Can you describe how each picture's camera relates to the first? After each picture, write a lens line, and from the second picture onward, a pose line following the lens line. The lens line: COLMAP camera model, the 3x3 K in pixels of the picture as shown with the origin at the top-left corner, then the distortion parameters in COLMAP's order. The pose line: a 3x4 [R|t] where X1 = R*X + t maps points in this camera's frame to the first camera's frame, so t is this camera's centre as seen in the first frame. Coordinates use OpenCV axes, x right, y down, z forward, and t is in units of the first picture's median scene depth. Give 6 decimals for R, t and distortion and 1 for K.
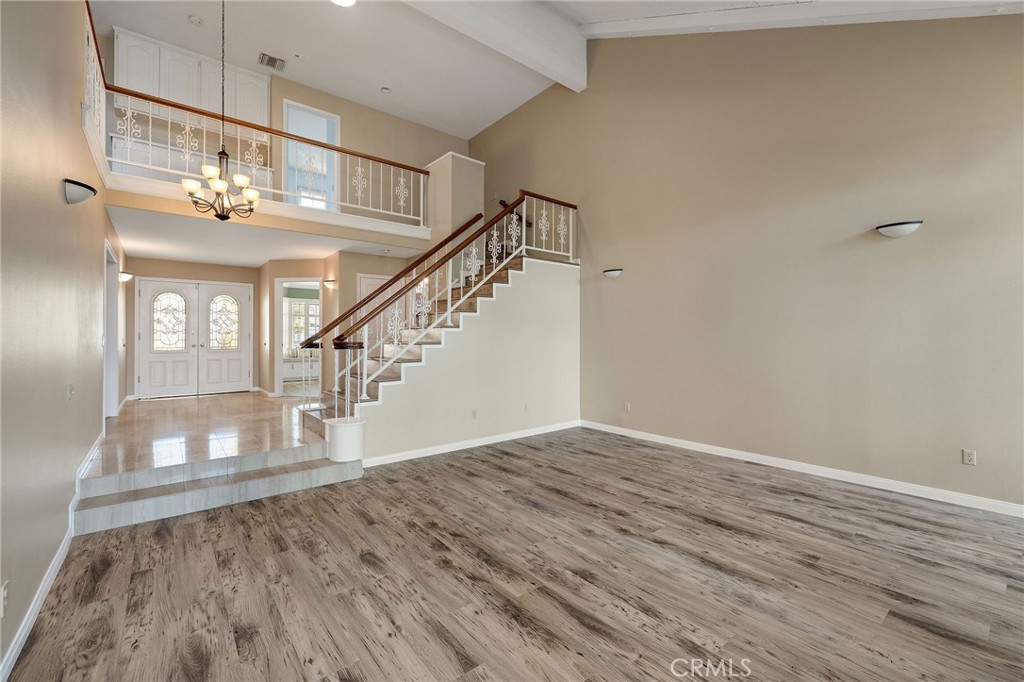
lens RADIAL K [[439.2, 0, 510.4], [0, 439.2, 334.1], [0, 0, 1]] dist [0.001238, -0.000657]
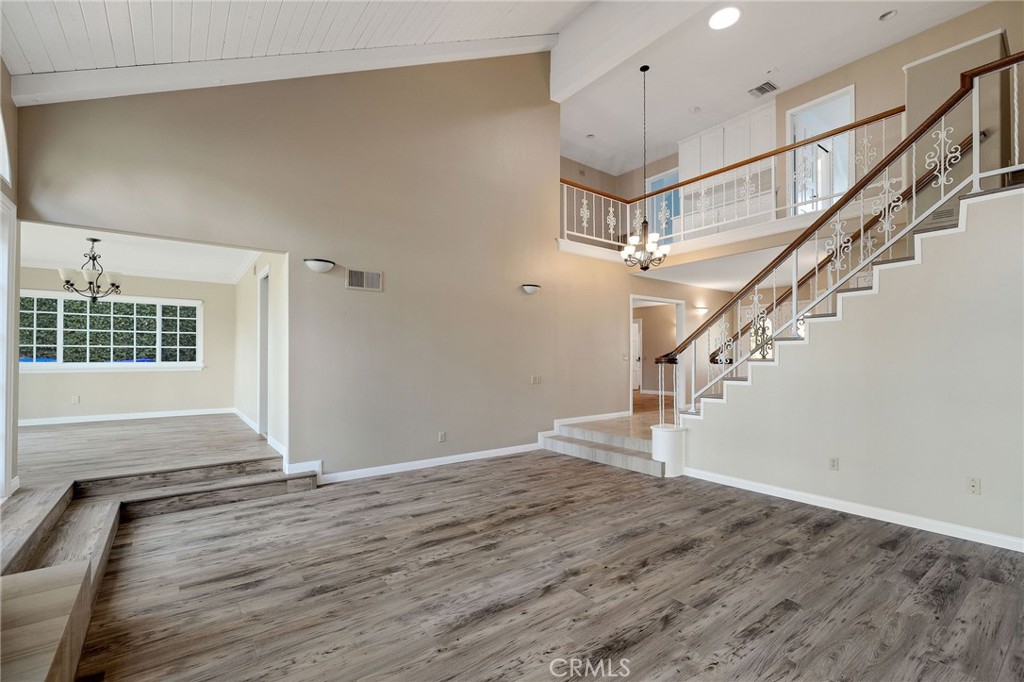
lens RADIAL K [[439.2, 0, 494.9], [0, 439.2, 358.4], [0, 0, 1]] dist [0.001238, -0.000657]
pose [[-0.062575, 0.003732, -0.998033, 0.995167], [0.013288, 0.999907, 0.002906, 0.011423], [0.997952, -0.013080, -0.062619, 0.785277]]
